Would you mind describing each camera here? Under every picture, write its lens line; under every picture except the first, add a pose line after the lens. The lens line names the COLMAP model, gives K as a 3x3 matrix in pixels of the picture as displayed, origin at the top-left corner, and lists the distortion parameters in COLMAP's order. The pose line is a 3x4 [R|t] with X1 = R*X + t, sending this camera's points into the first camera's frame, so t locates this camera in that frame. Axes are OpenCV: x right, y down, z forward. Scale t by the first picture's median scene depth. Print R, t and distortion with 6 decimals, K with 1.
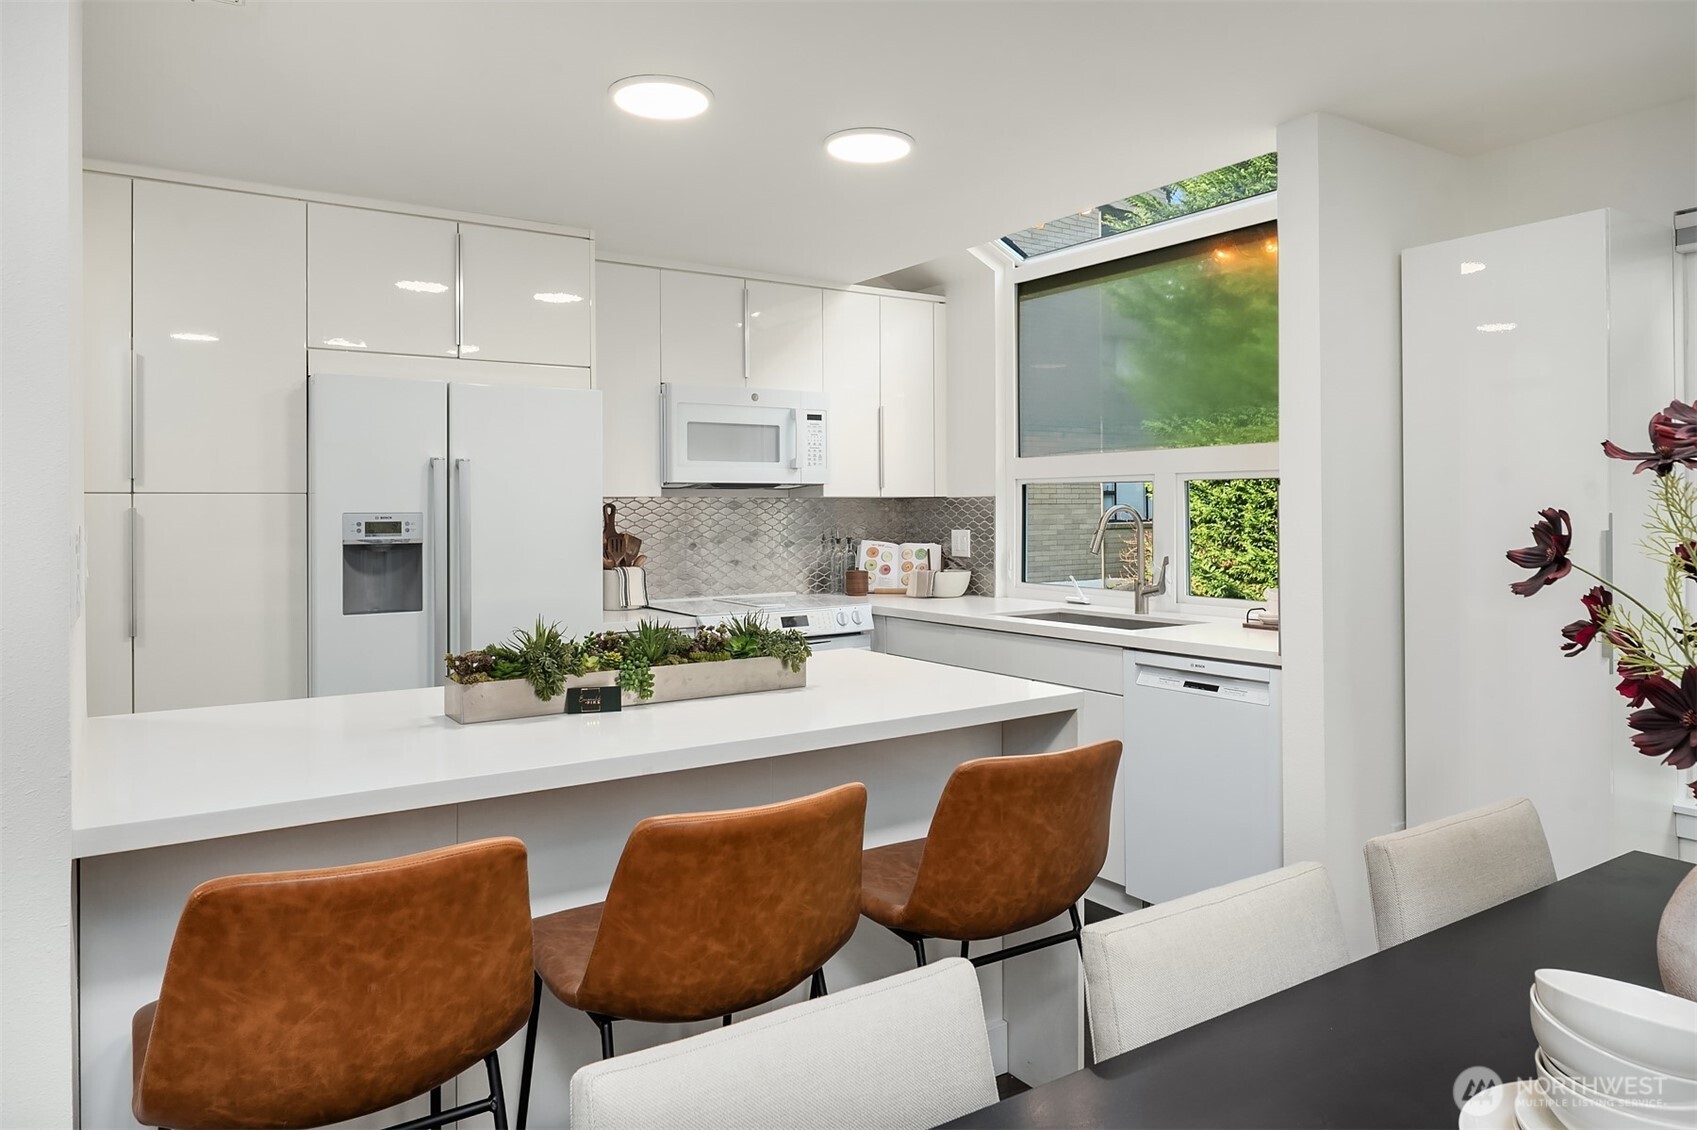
lens RADIAL K [[1086.7, 0, 866.7], [0, 1086.7, 488.5], [0, 0, 1]] dist [-0.001445, -0.005875]
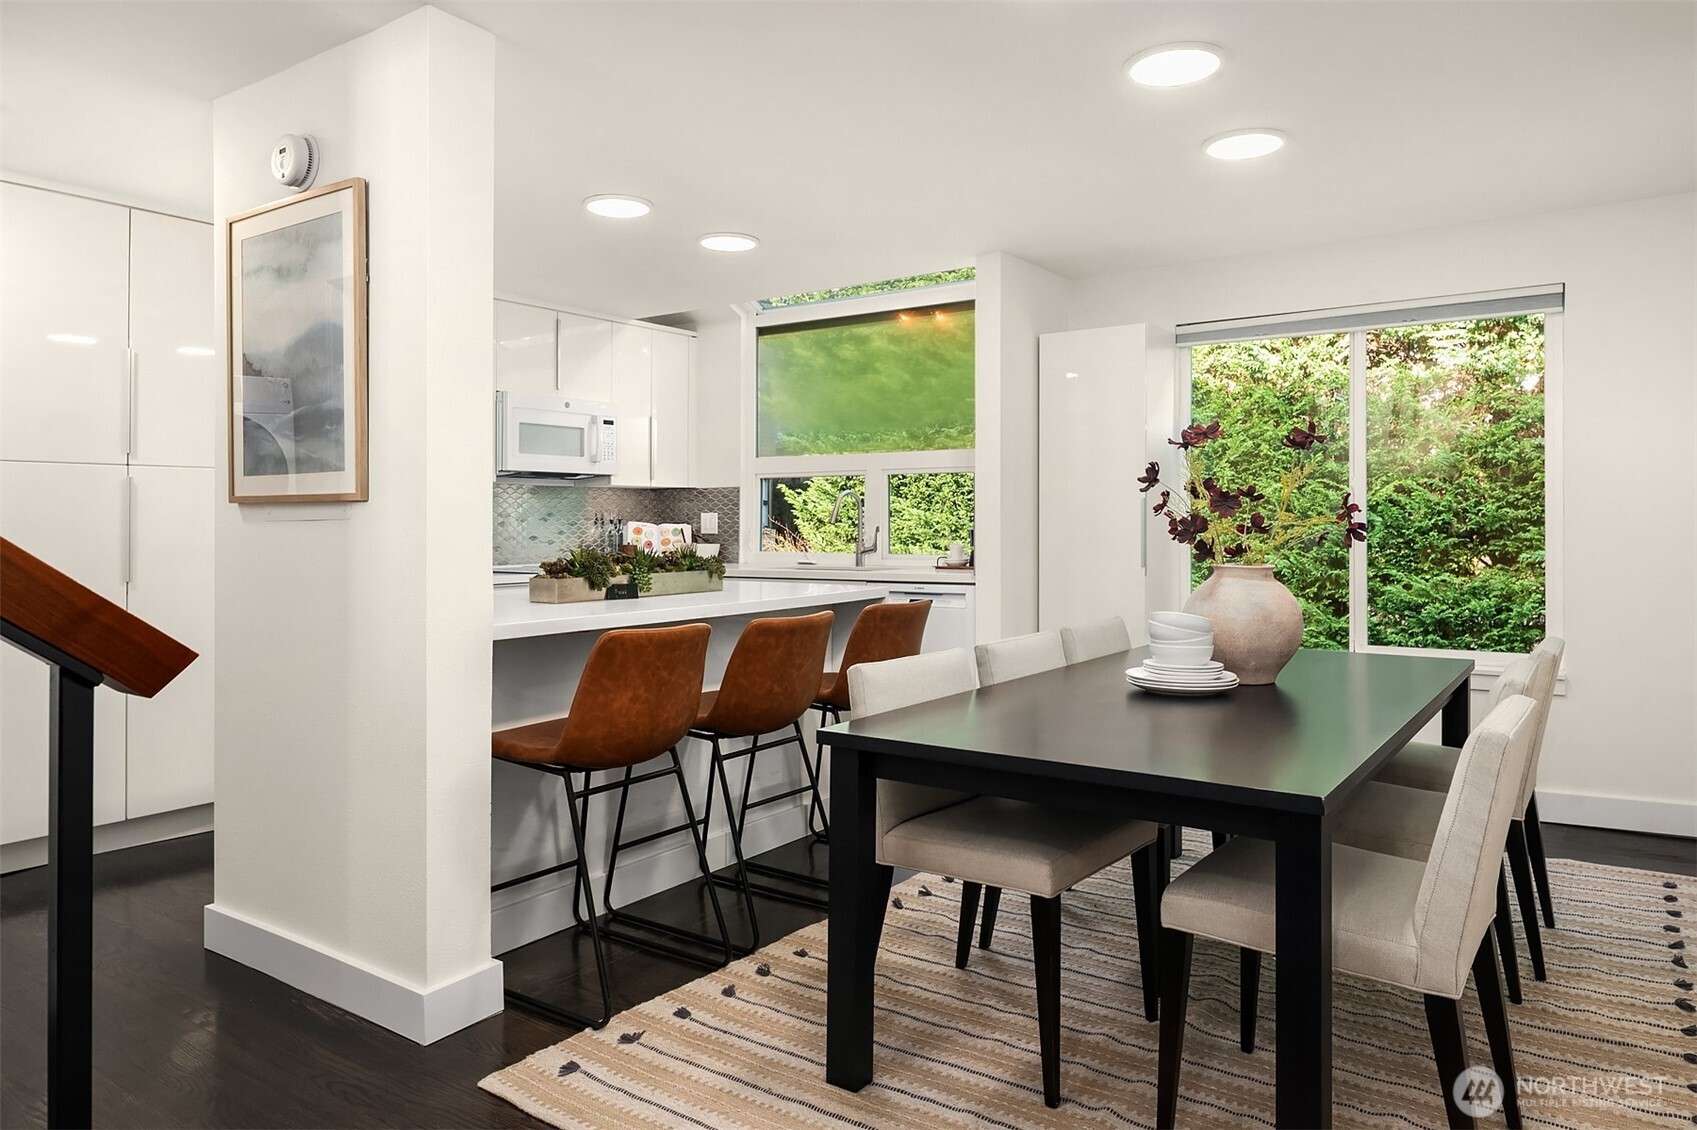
lens RADIAL K [[1086.7, 0, 845.0], [0, 1086.7, 517.7], [0, 0, 1]] dist [-0.001445, -0.005875]
pose [[0.934539, 0.003417, 0.355843, -0.354109], [-0.008010, 0.999903, 0.011437, 0.043505], [-0.355769, -0.013539, 0.934476, -0.429311]]
